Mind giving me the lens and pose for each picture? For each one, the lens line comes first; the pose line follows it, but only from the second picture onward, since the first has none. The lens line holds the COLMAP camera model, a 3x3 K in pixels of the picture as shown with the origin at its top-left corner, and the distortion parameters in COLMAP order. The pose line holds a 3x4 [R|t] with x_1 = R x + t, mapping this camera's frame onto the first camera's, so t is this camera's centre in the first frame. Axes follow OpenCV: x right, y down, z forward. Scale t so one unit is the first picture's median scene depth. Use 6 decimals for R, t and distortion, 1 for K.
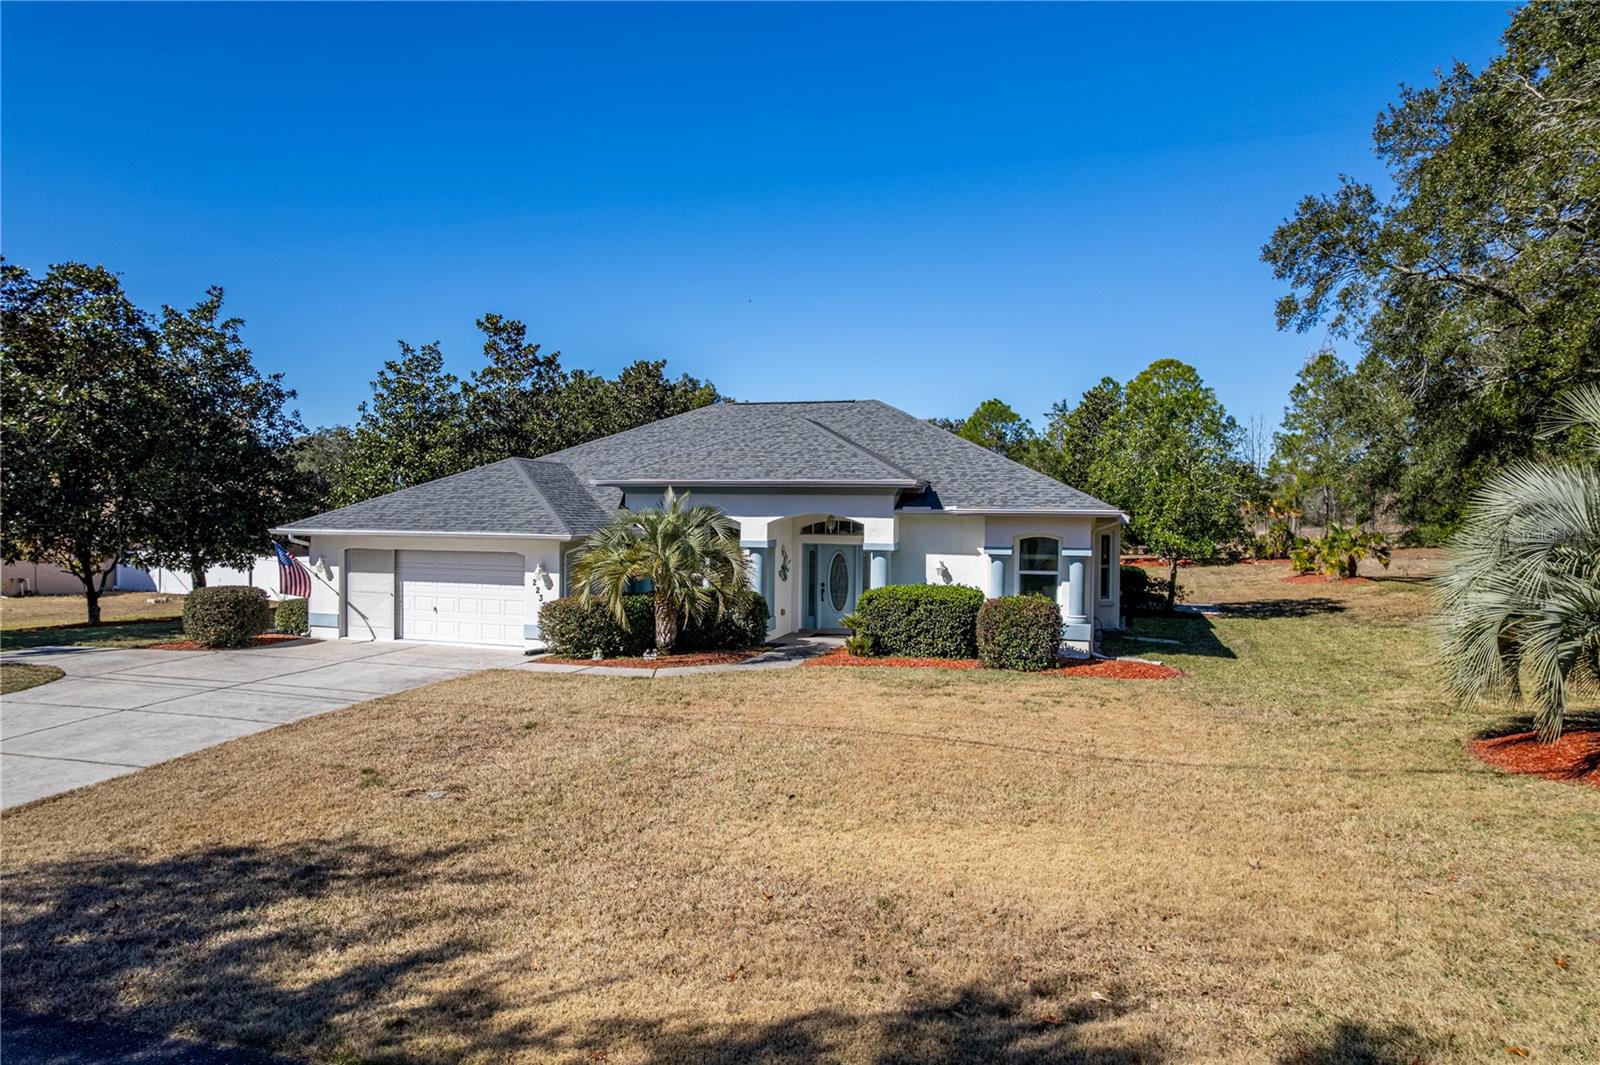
lens RADIAL K [[1024.4, 0, 800.9], [0, 1024.4, 539.1], [0, 0, 1]] dist [-0.063022, 0.051572]
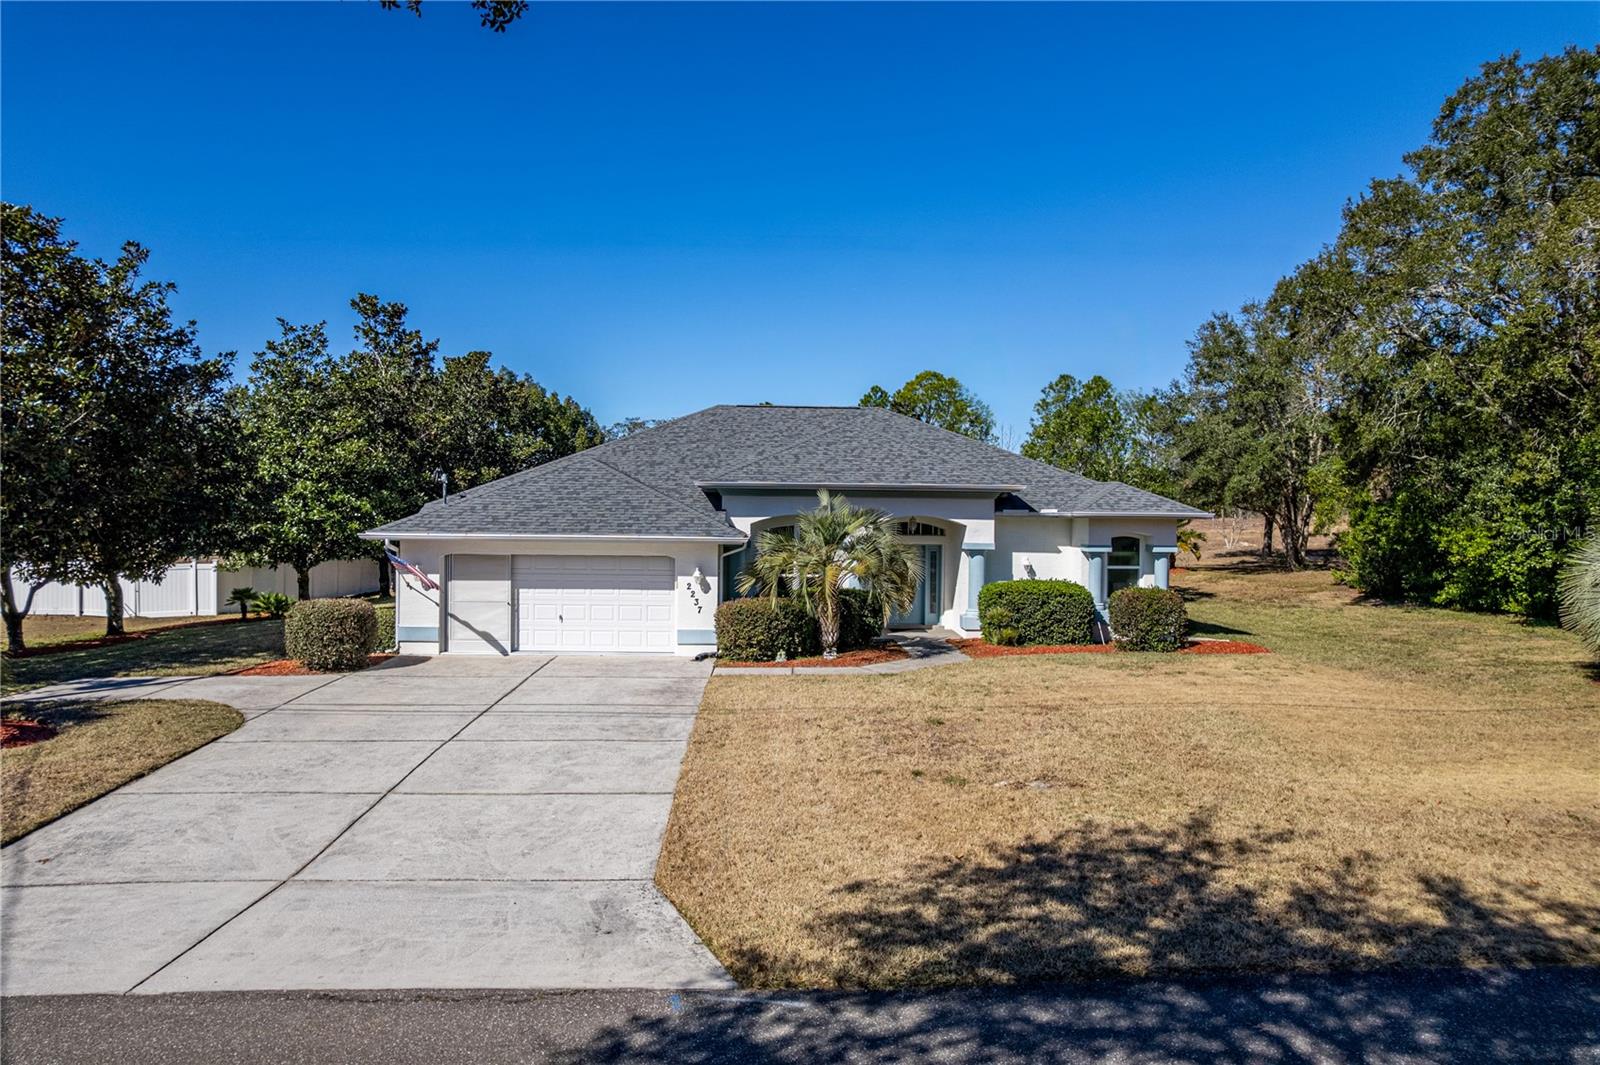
lens RADIAL K [[1024.4, 0, 806.3], [0, 1024.4, 540.5], [0, 0, 1]] dist [-0.063022, 0.051572]
pose [[0.942113, -0.008279, 0.335192, -0.483704], [0.007370, 0.999965, 0.003983, -0.004325], [-0.335214, -0.001283, 0.942141, 0.041619]]
